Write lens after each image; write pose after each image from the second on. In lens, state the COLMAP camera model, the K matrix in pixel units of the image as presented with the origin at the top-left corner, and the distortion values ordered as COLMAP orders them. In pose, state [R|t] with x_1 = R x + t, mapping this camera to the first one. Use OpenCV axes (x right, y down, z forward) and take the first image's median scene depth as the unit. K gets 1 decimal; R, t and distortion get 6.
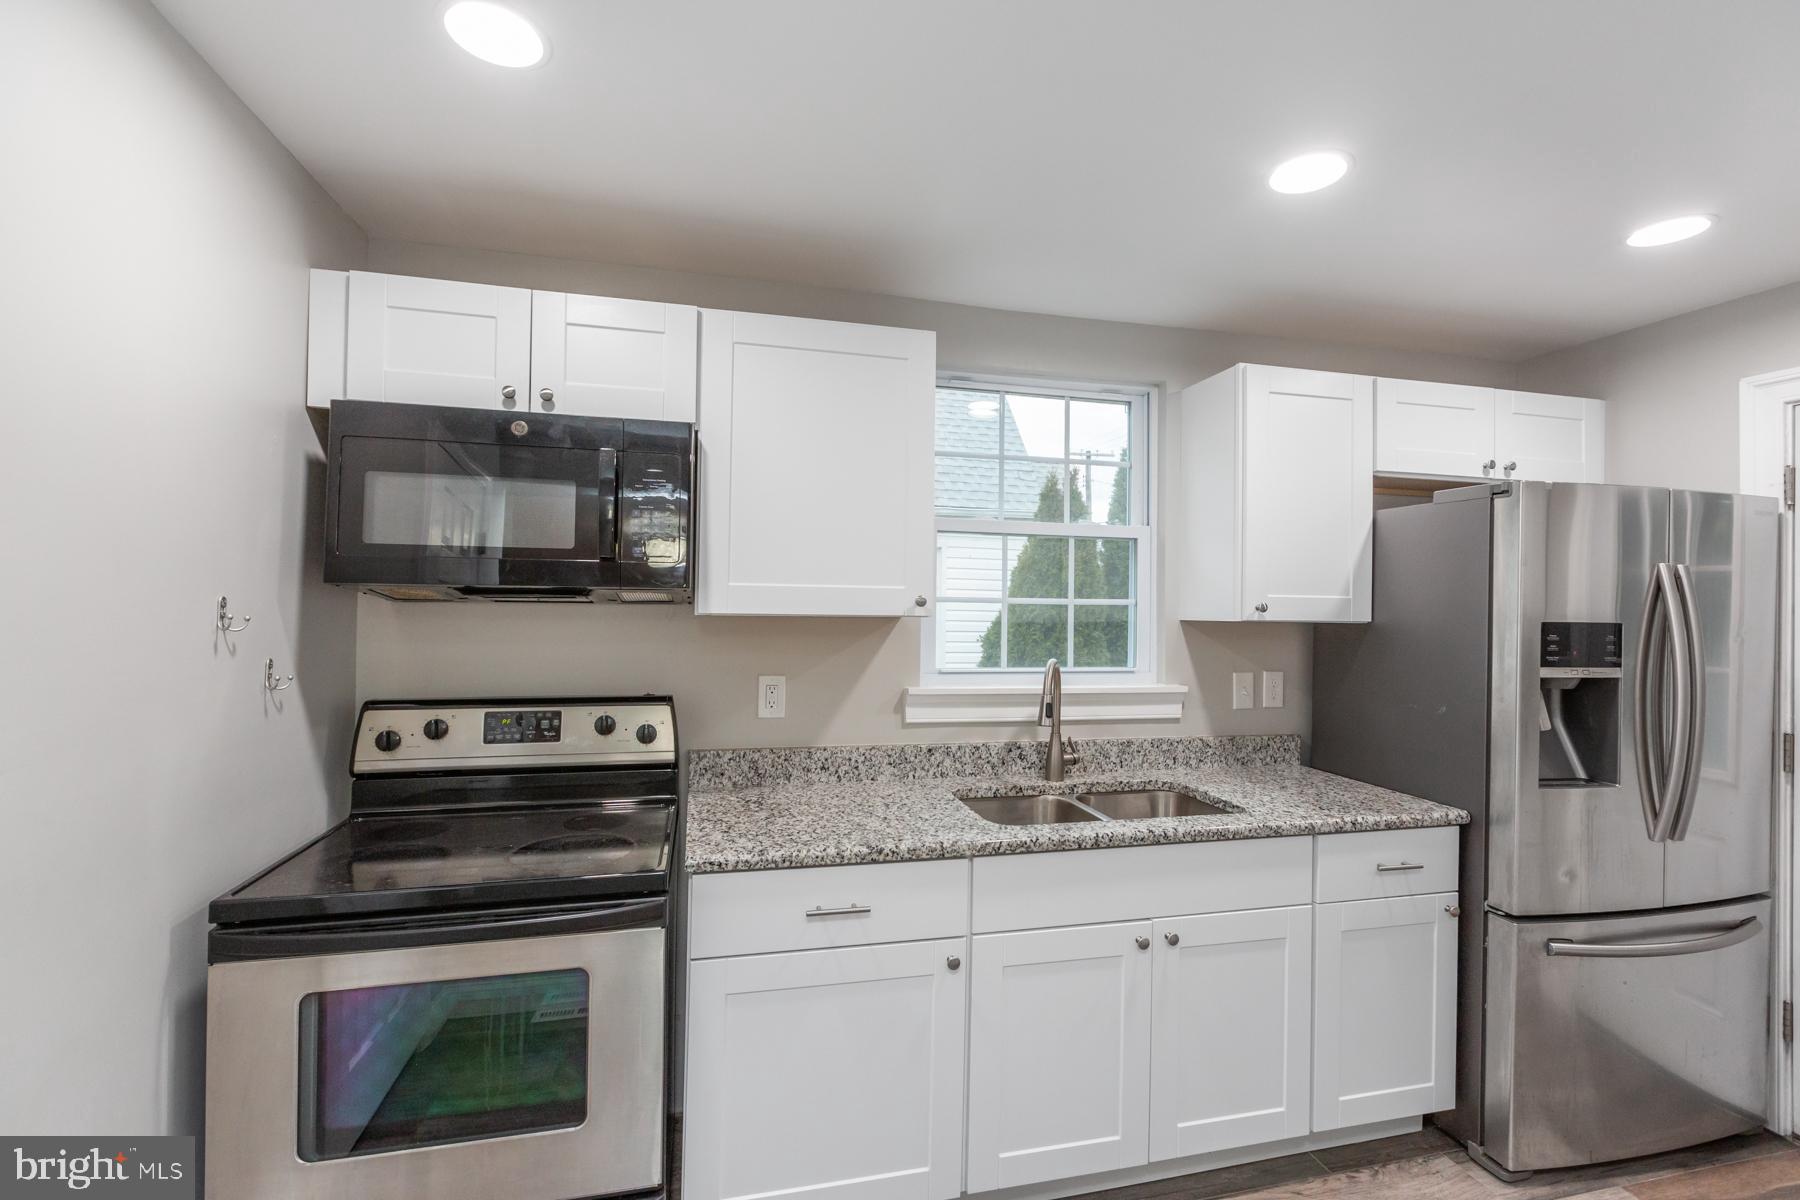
lens RADIAL K [[781.8, 0, 896.2], [0, 781.8, 595.2], [0, 0, 1]] dist [0.000095, -0.000034]
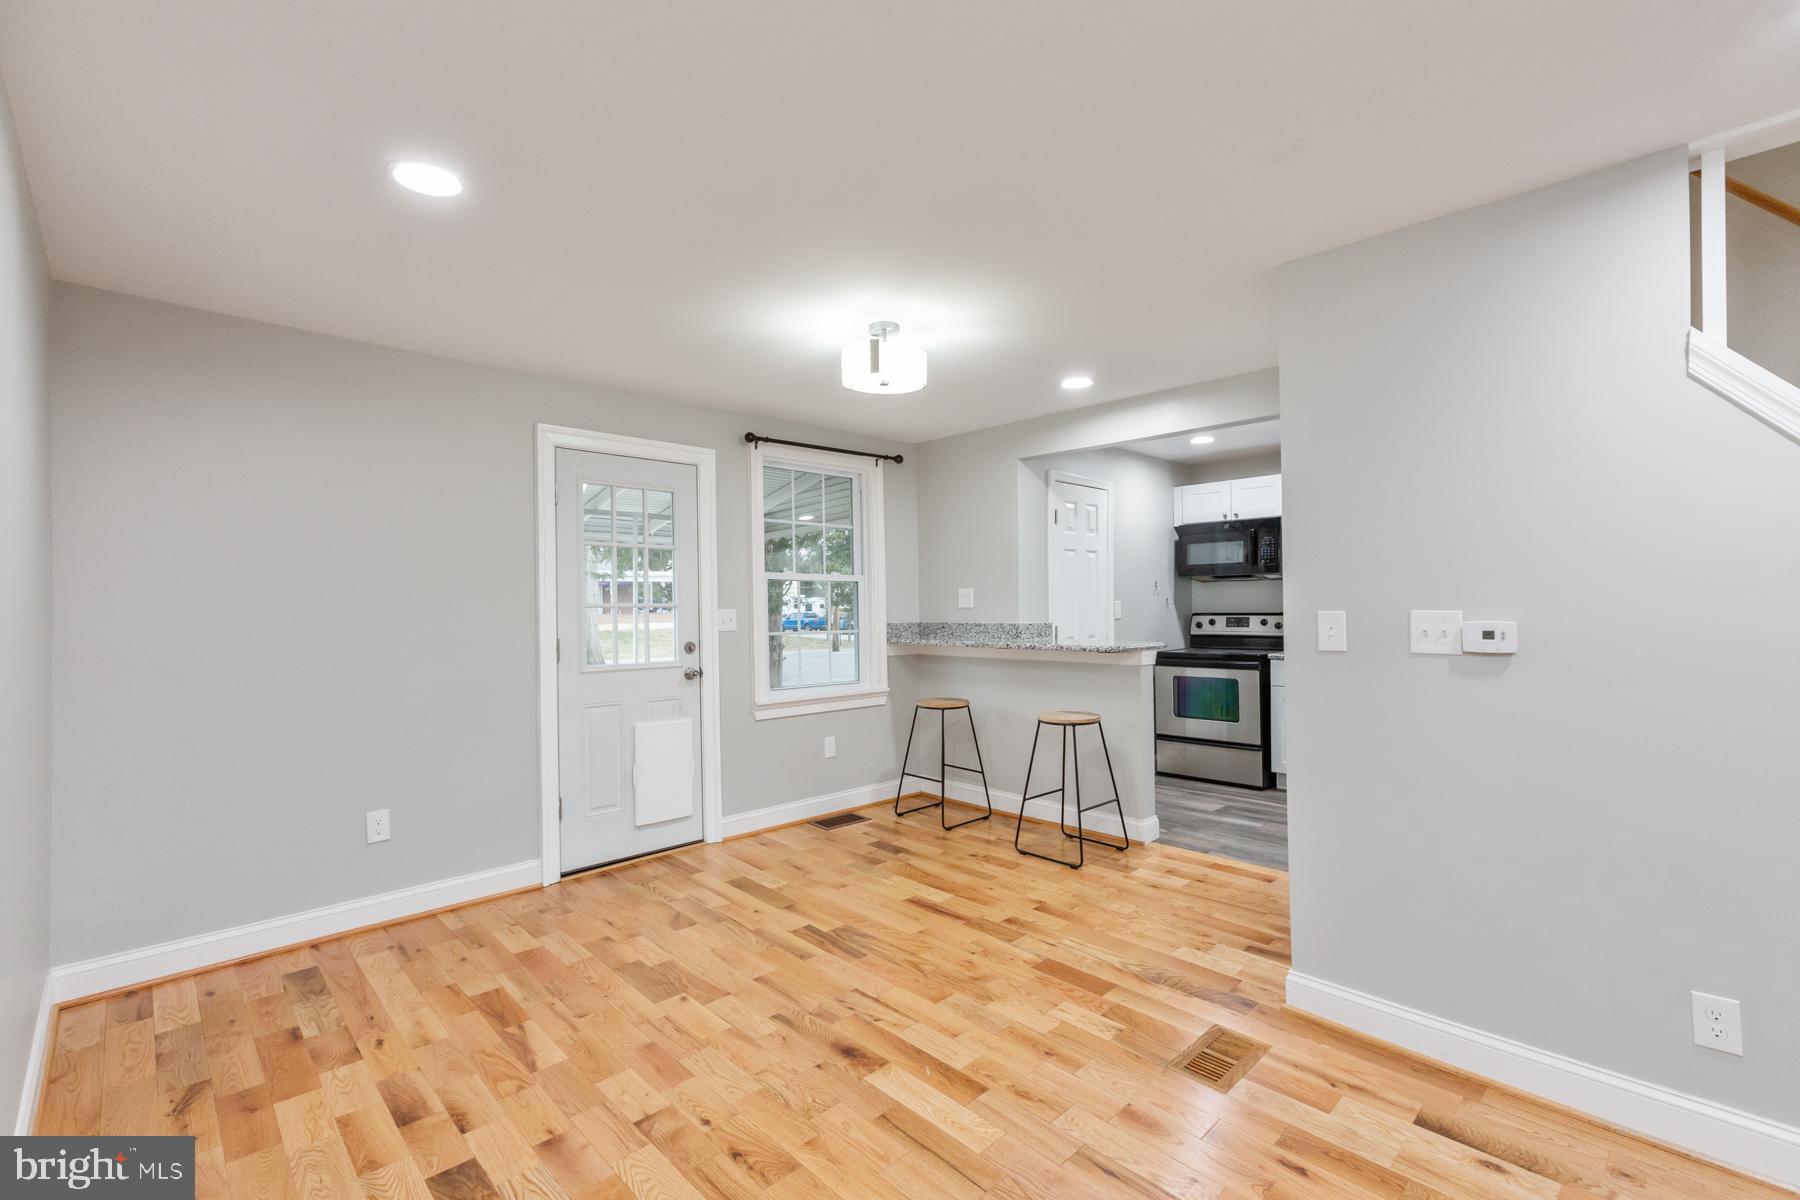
lens RADIAL K [[798.7, 0, 903.2], [0, 798.7, 598.6], [0, 0, 1]] dist [0.002680, 0.000422]
pose [[0.509624, -0.027556, -0.859956, 1.454143], [0.031215, 0.999421, -0.013527, 0.077482], [0.859831, -0.019950, 0.510189, -1.605946]]
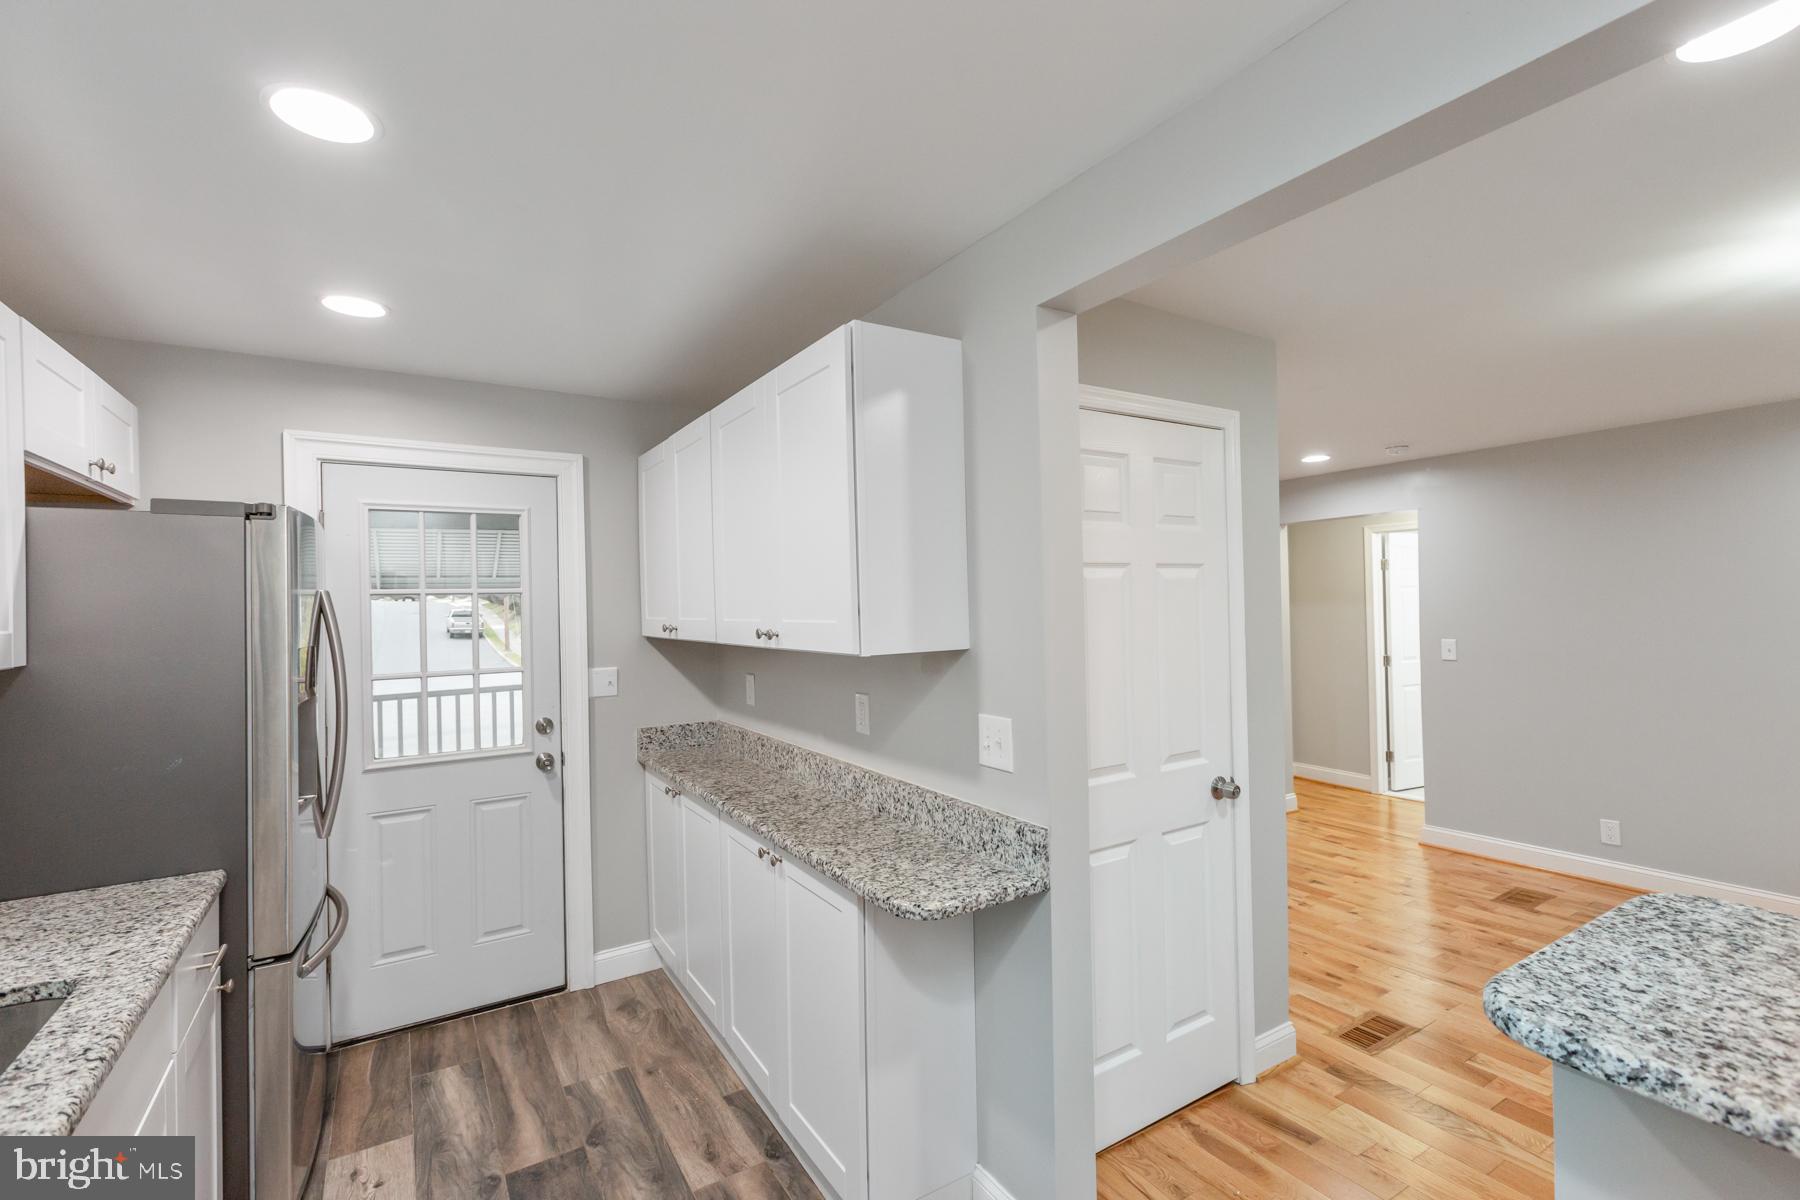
lens RADIAL K [[794.4, 0, 901.8], [0, 794.4, 597.6], [0, 0, 1]] dist [0.001068, -0.000620]
pose [[-0.316573, -0.000173, 0.948568, -0.373171], [0.001883, 0.999998, 0.000811, -0.030798], [-0.948566, 0.002043, -0.316572, 0.571412]]
